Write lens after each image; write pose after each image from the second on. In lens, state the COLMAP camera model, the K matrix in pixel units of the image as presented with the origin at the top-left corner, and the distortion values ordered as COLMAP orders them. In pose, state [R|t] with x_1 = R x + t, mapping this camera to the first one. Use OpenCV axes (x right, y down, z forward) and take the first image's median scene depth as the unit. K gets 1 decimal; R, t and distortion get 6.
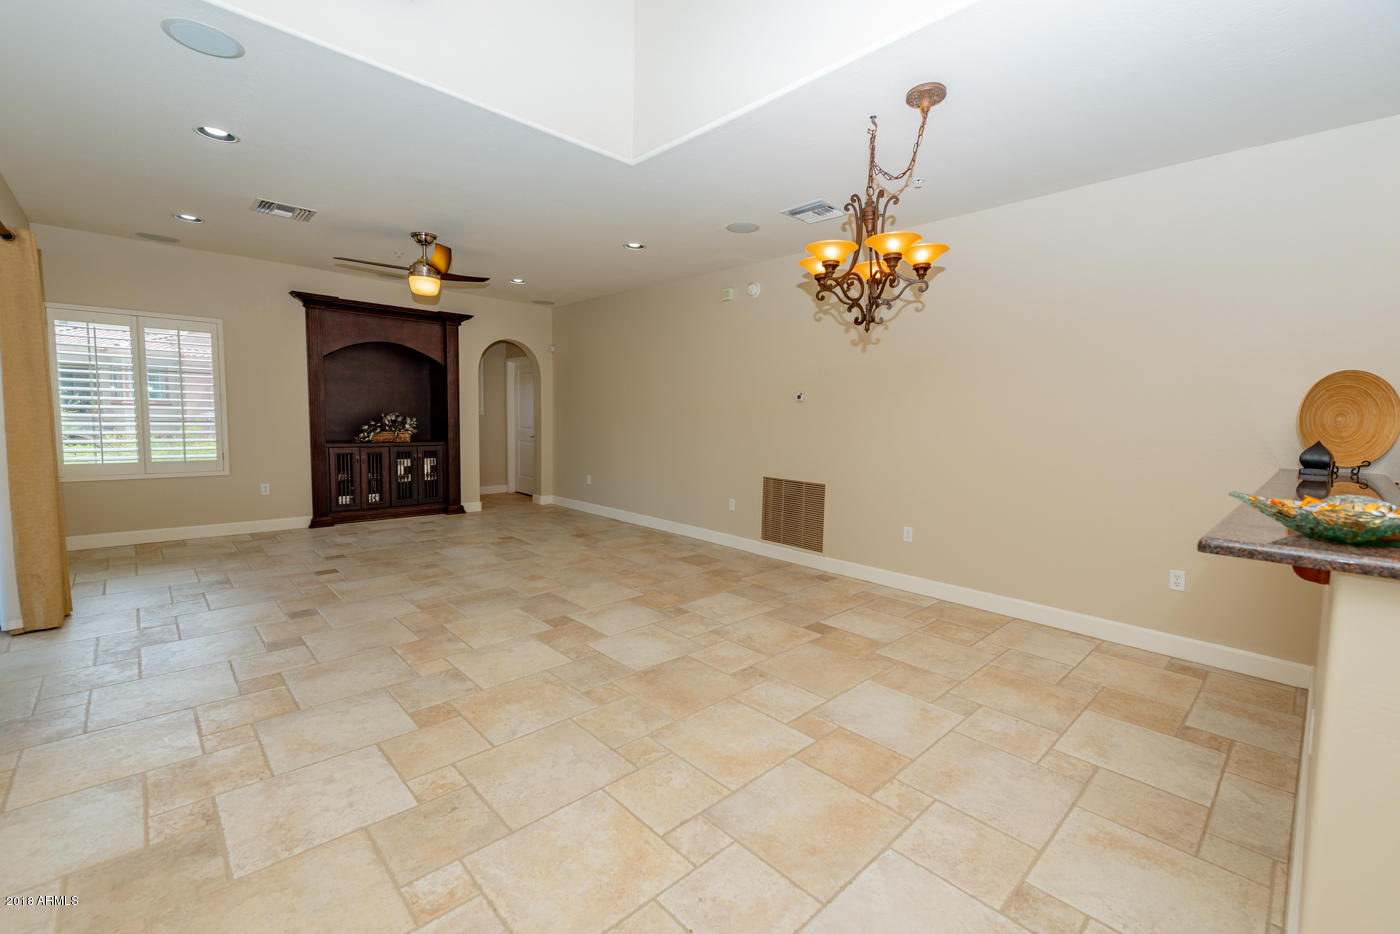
lens RADIAL K [[594.0, 0, 714.2], [0, 594.0, 464.2], [0, 0, 1]] dist [-0.004597, -0.000623]
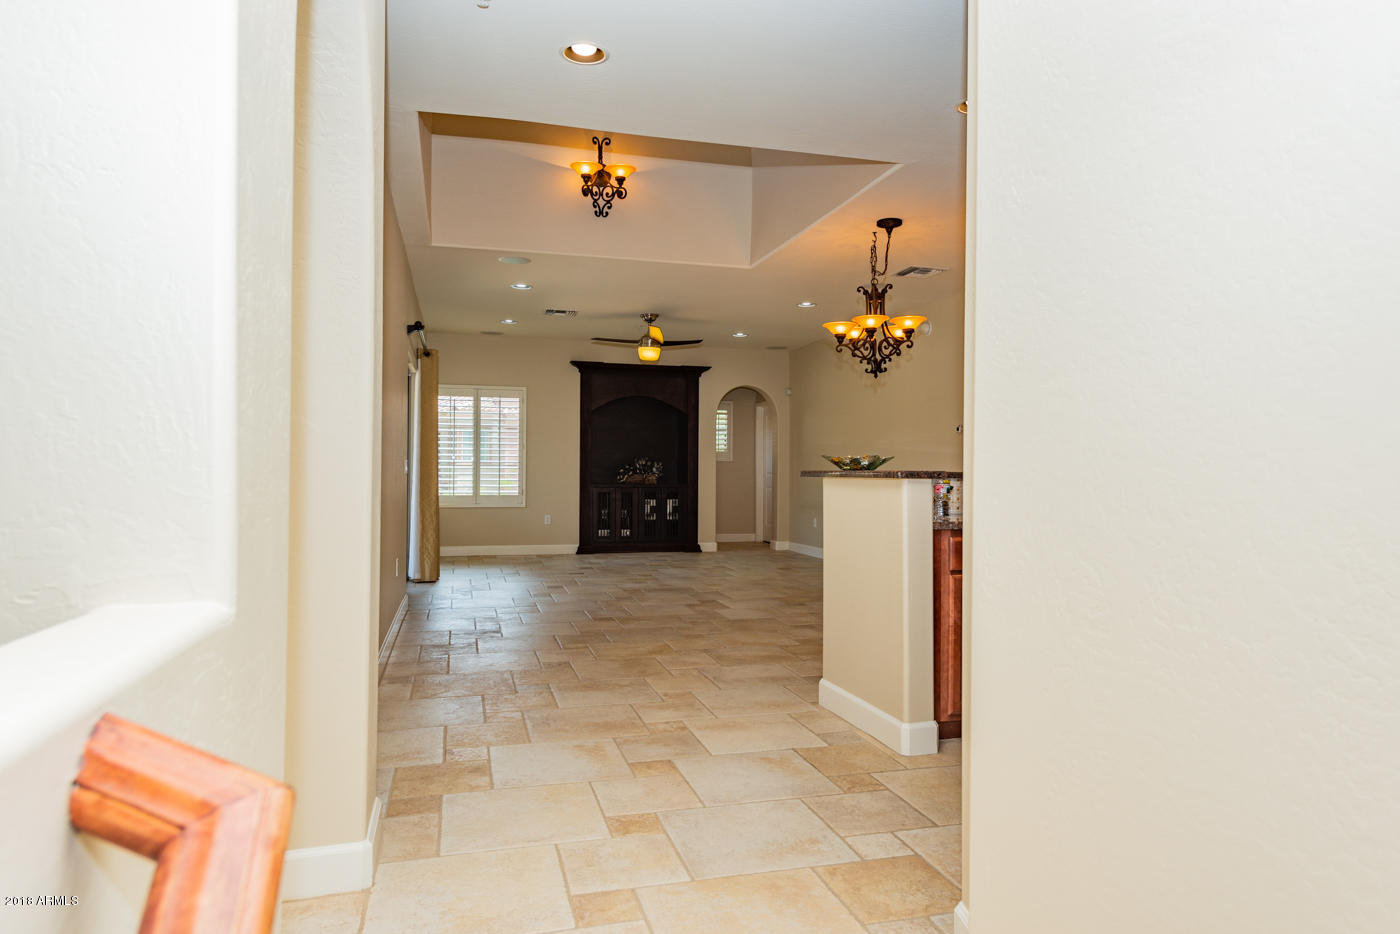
lens RADIAL K [[887.0, 0, 694.2], [0, 887.0, 468.2], [0, 0, 1]] dist [0.009697, 0.000371]
pose [[0.869024, -0.015631, -0.494524, 0.410937], [-0.029787, 0.996035, -0.083827, 0.078159], [0.493873, 0.087578, 0.865112, -0.445649]]
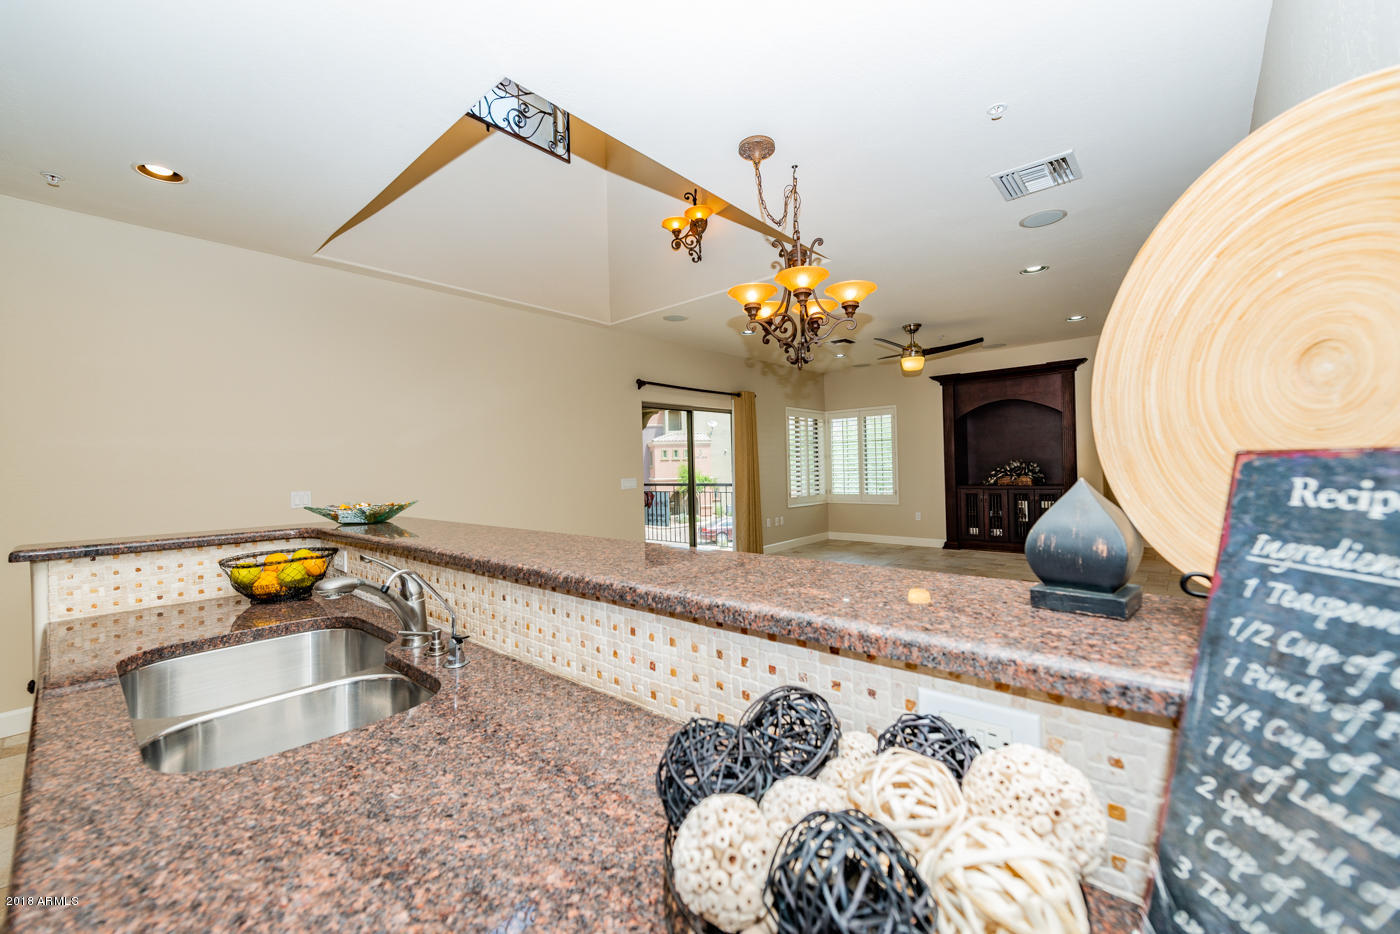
lens RADIAL K [[569.0, 0, 697.6], [0, 569.0, 469.6], [0, 0, 1]] dist [0.008820, -0.002721]
pose [[0.076231, -0.022758, -0.996830, 0.559360], [-0.059524, 0.997853, -0.027333, -0.001231], [0.995312, 0.061419, 0.074713, 0.340338]]
